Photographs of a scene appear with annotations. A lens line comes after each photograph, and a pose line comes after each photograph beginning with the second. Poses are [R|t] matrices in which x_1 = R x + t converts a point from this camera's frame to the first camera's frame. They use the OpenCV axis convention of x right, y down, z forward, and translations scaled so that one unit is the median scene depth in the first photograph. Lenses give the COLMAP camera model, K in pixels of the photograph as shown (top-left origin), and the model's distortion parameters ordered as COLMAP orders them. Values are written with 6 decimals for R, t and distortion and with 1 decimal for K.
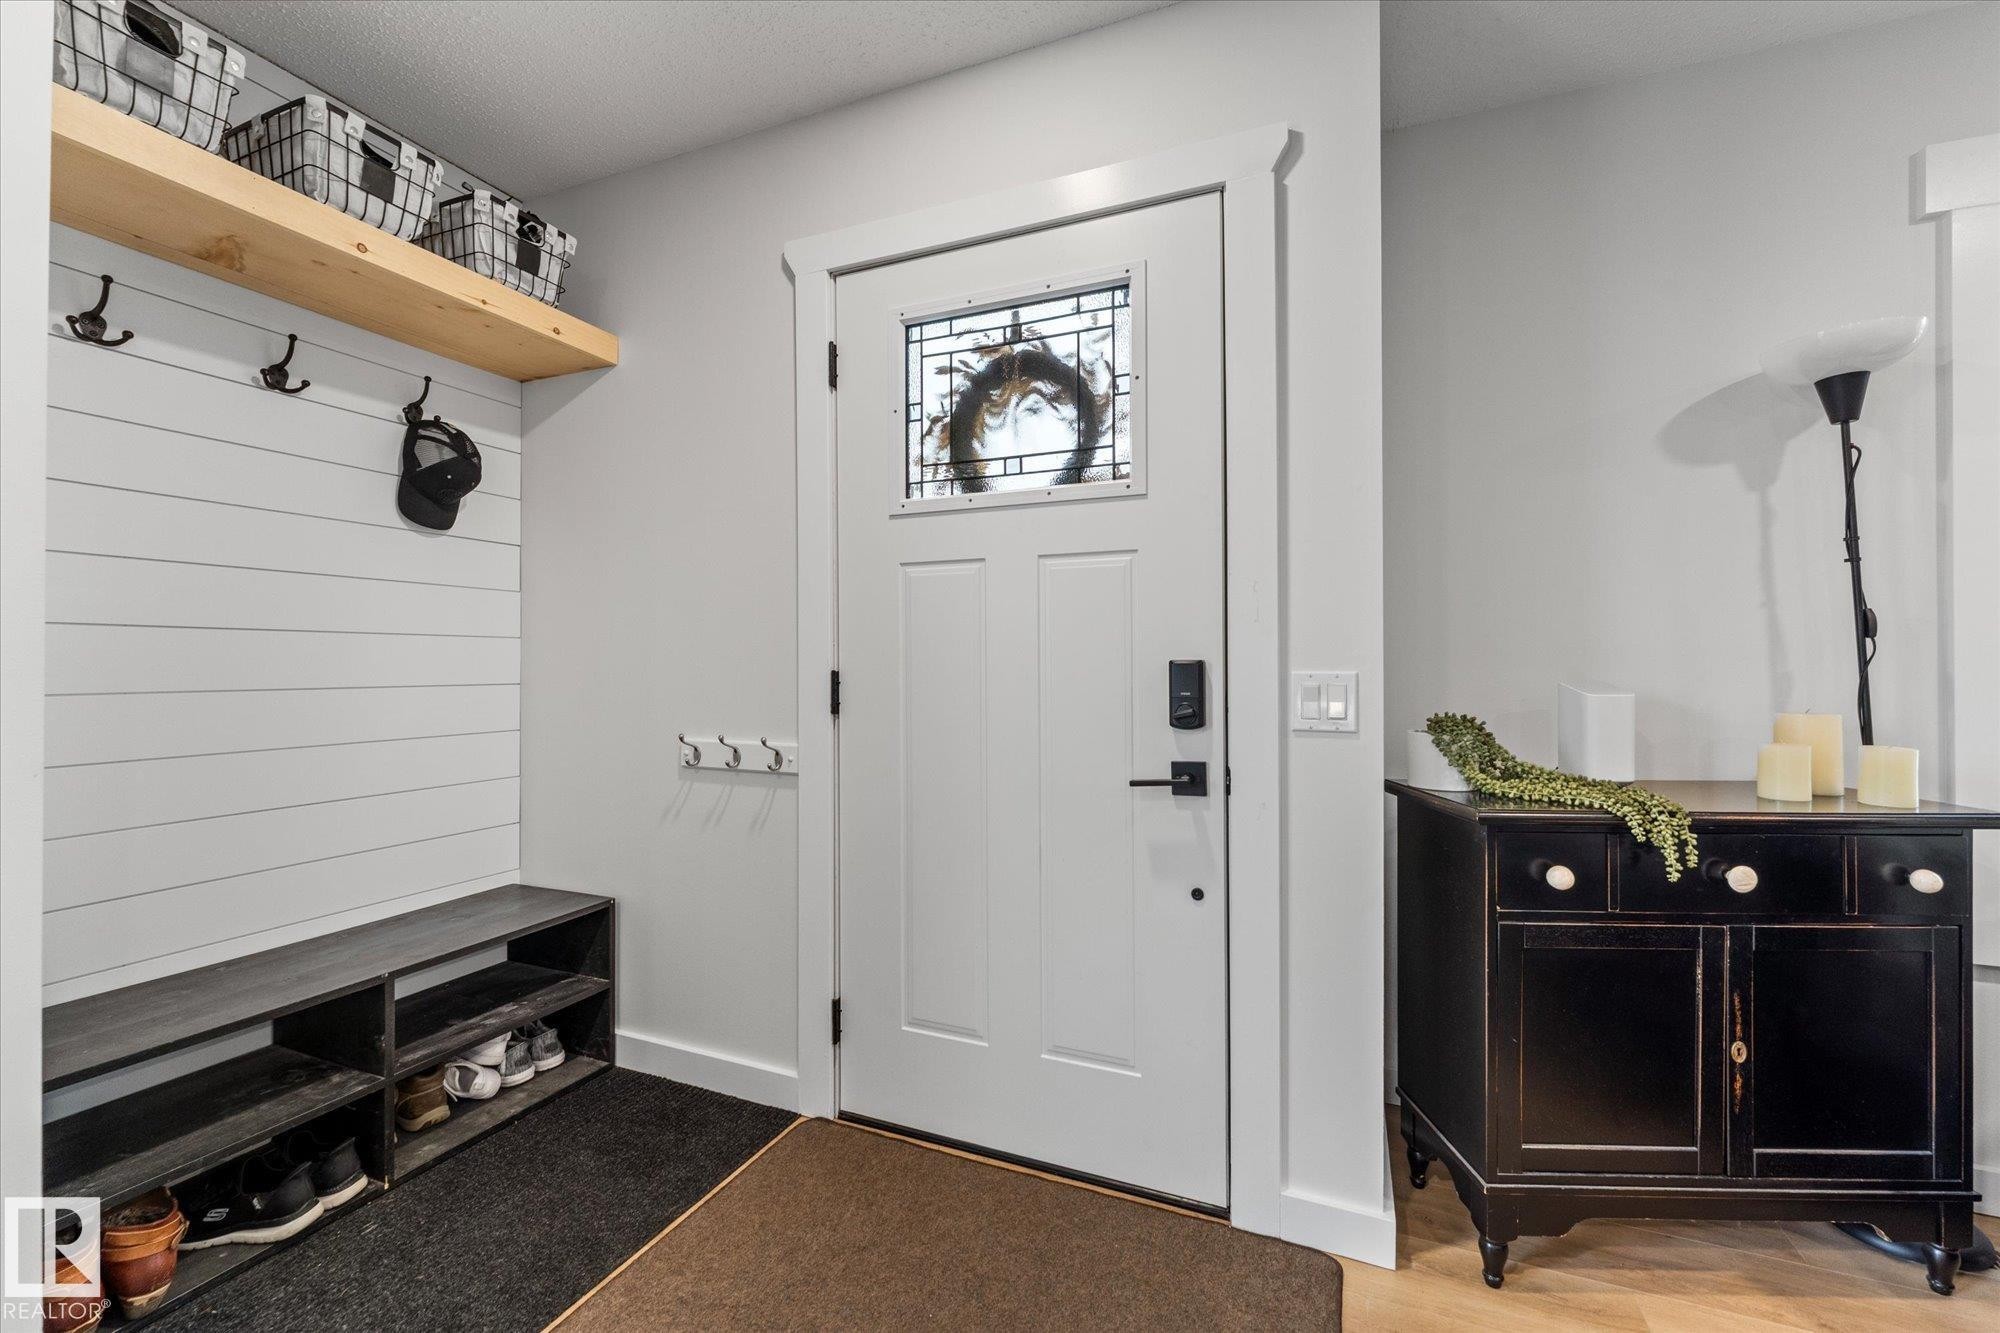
lens RADIAL K [[816.3, 0, 993.7], [0, 816.3, 665.7], [0, 0, 1]] dist [-0.000415, -0.000476]
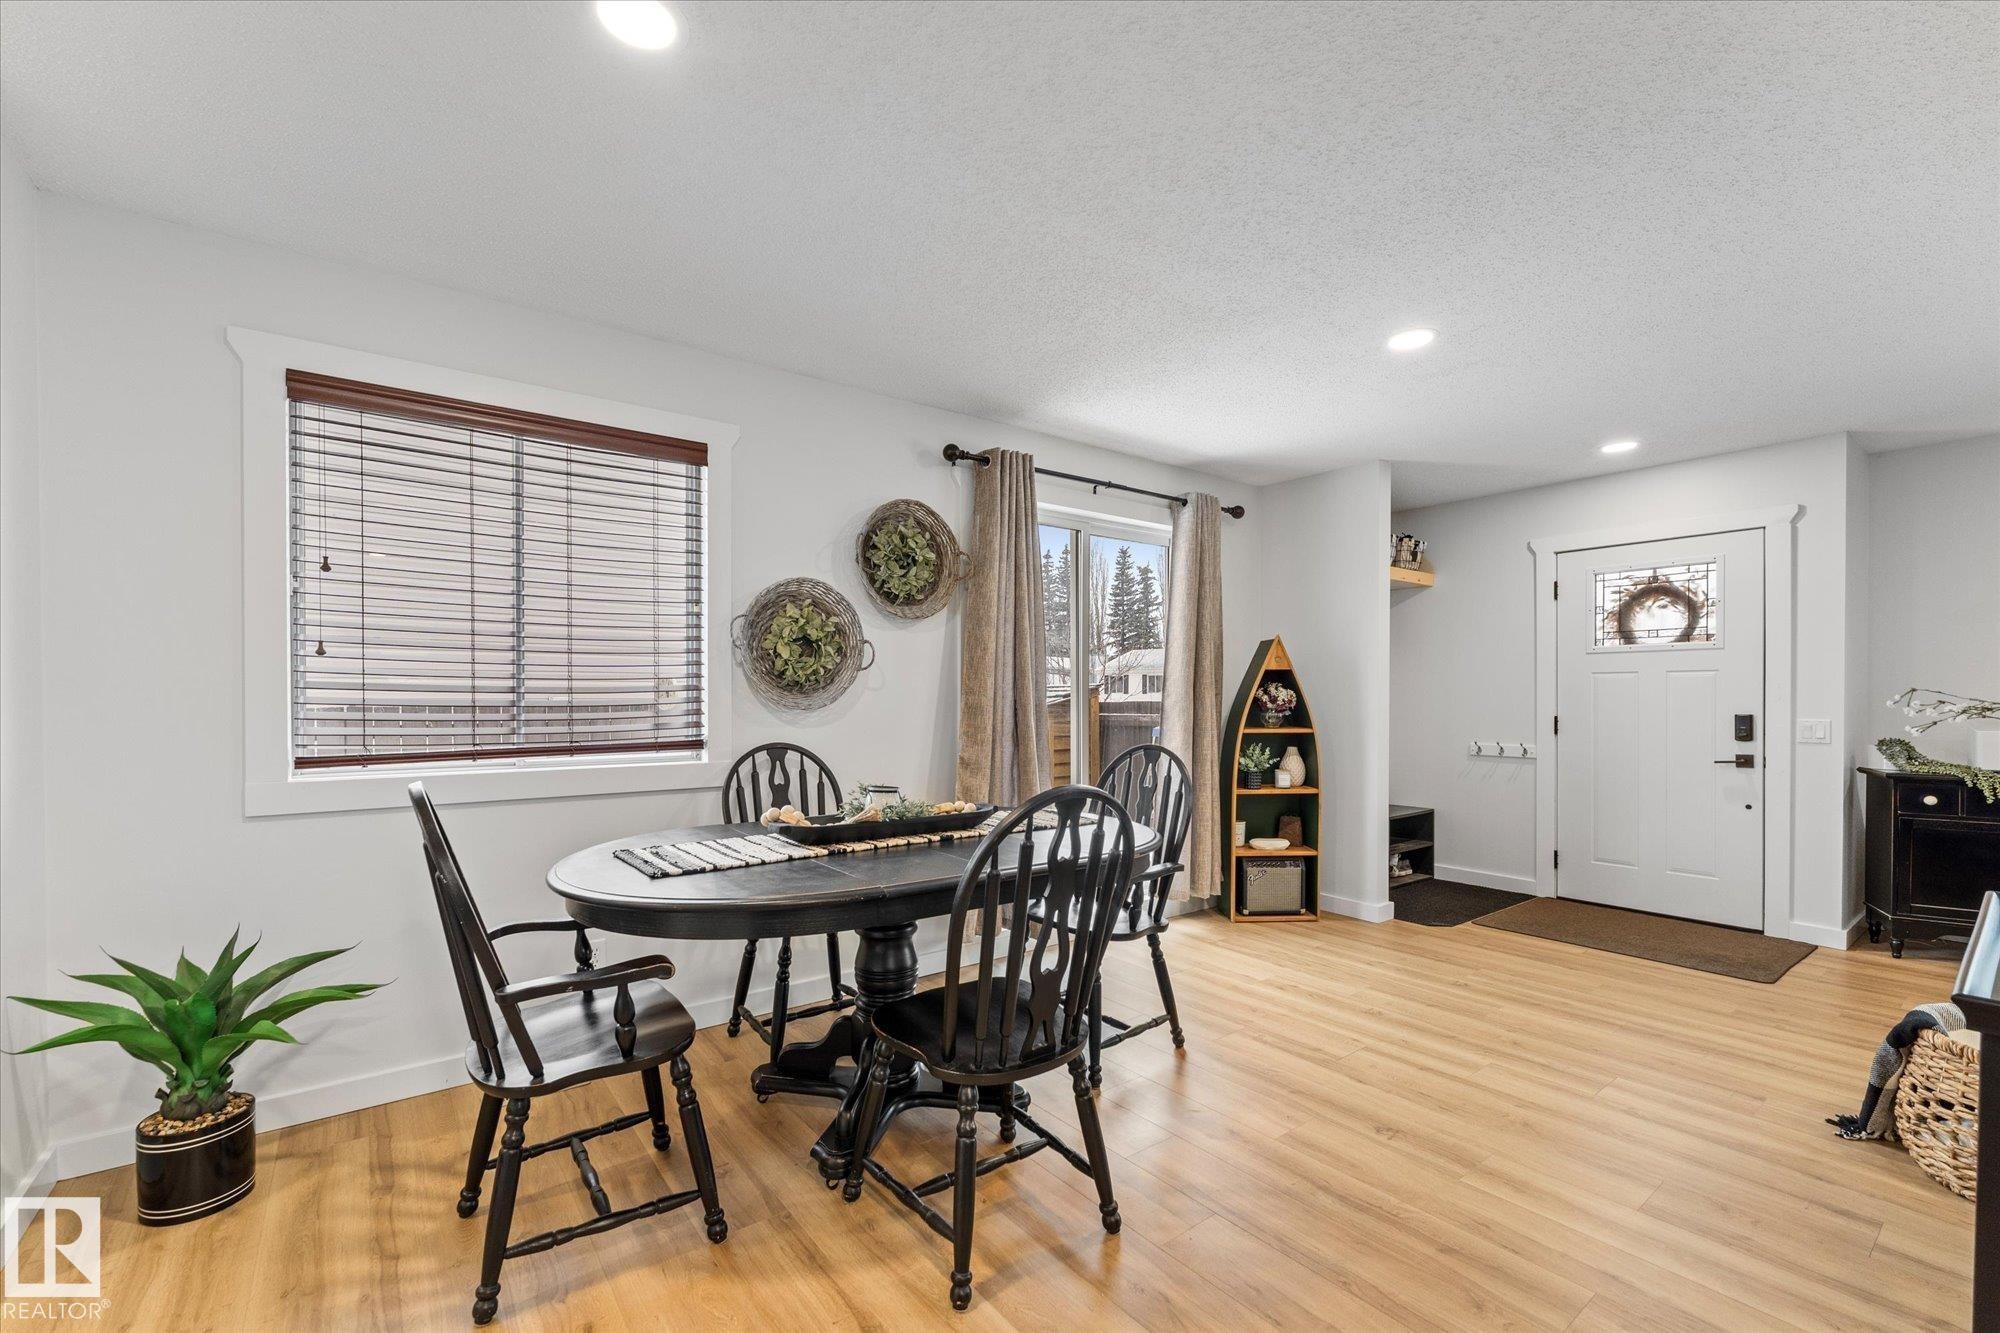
lens RADIAL K [[816.3, 0, 1003.8], [0, 816.3, 709.8], [0, 0, 1]] dist [-0.000415, -0.000476]
pose [[0.855400, 0.008351, -0.517901, -0.364848], [-0.005649, 0.999961, 0.006794, -0.021712], [0.517938, -0.002886, 0.855413, -2.058439]]
